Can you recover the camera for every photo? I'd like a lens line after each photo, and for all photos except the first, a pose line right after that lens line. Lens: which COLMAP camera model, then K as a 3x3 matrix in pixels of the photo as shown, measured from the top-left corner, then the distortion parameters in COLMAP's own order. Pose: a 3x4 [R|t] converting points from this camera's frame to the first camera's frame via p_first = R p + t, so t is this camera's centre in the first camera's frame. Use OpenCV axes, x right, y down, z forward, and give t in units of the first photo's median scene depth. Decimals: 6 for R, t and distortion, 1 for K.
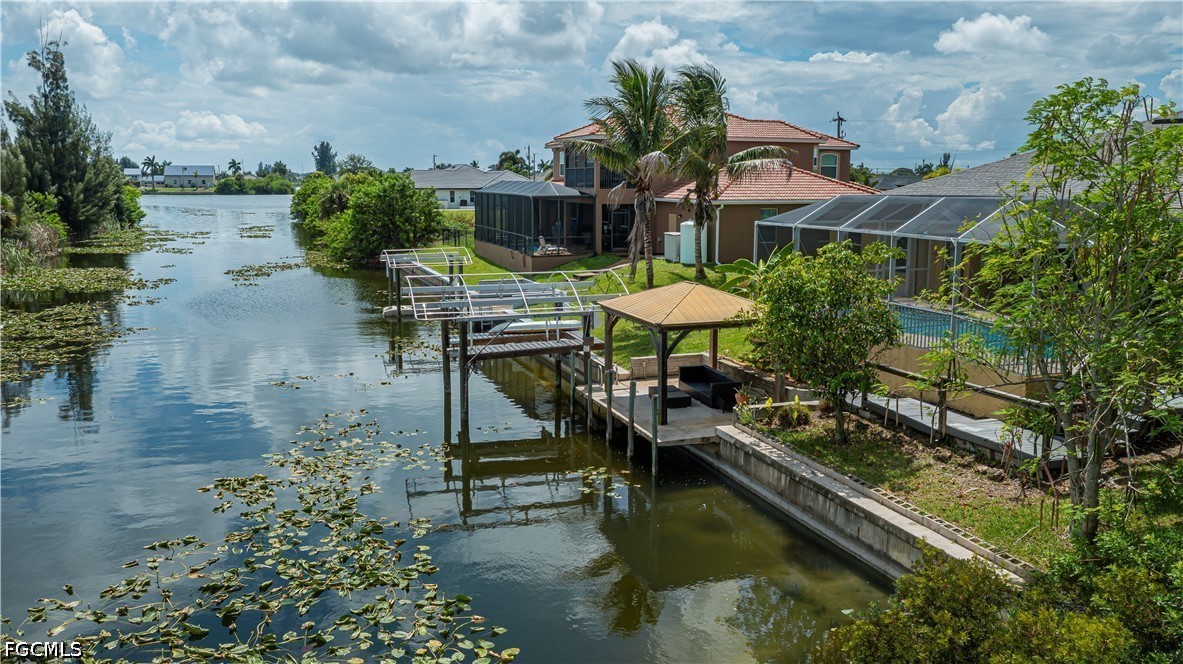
lens RADIAL K [[937.4, 0, 593.6], [0, 937.4, 328.5], [0, 0, 1]] dist [-0.016848, 0.000312]
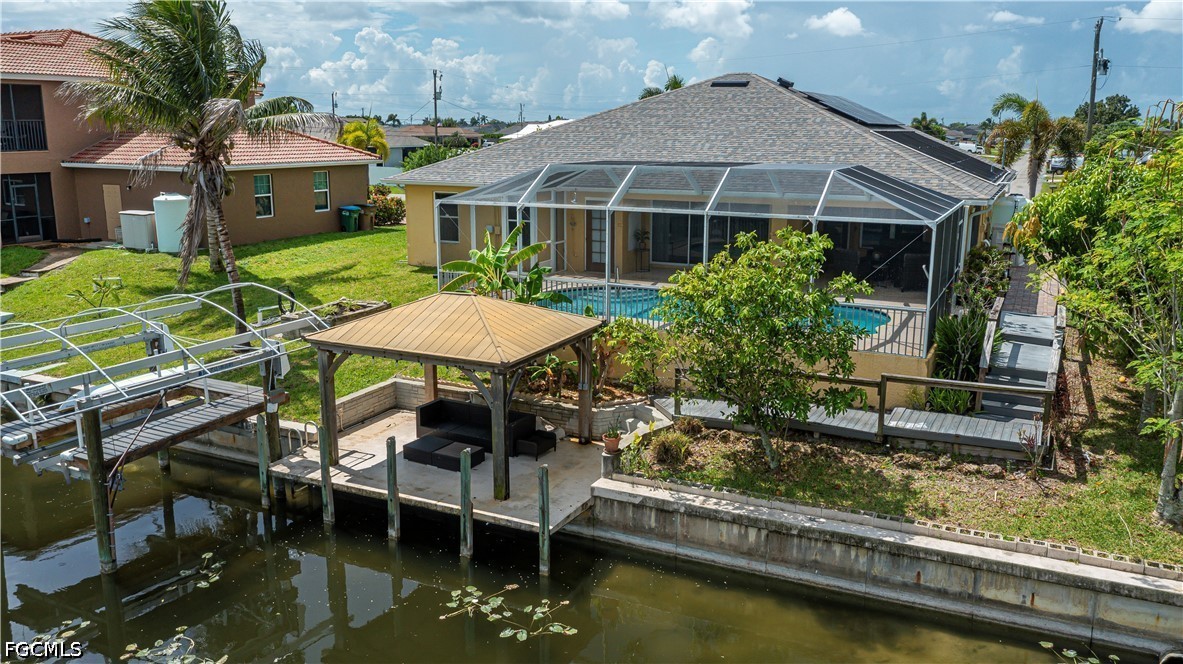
lens RADIAL K [[937.4, 0, 591.0], [0, 937.4, 336.6], [0, 0, 1]] dist [-0.016848, 0.000312]
pose [[0.703230, -0.148506, 0.695280, -0.412821], [0.104142, 0.988909, 0.105891, -0.101458], [-0.703294, -0.002058, 0.710896, 0.525725]]
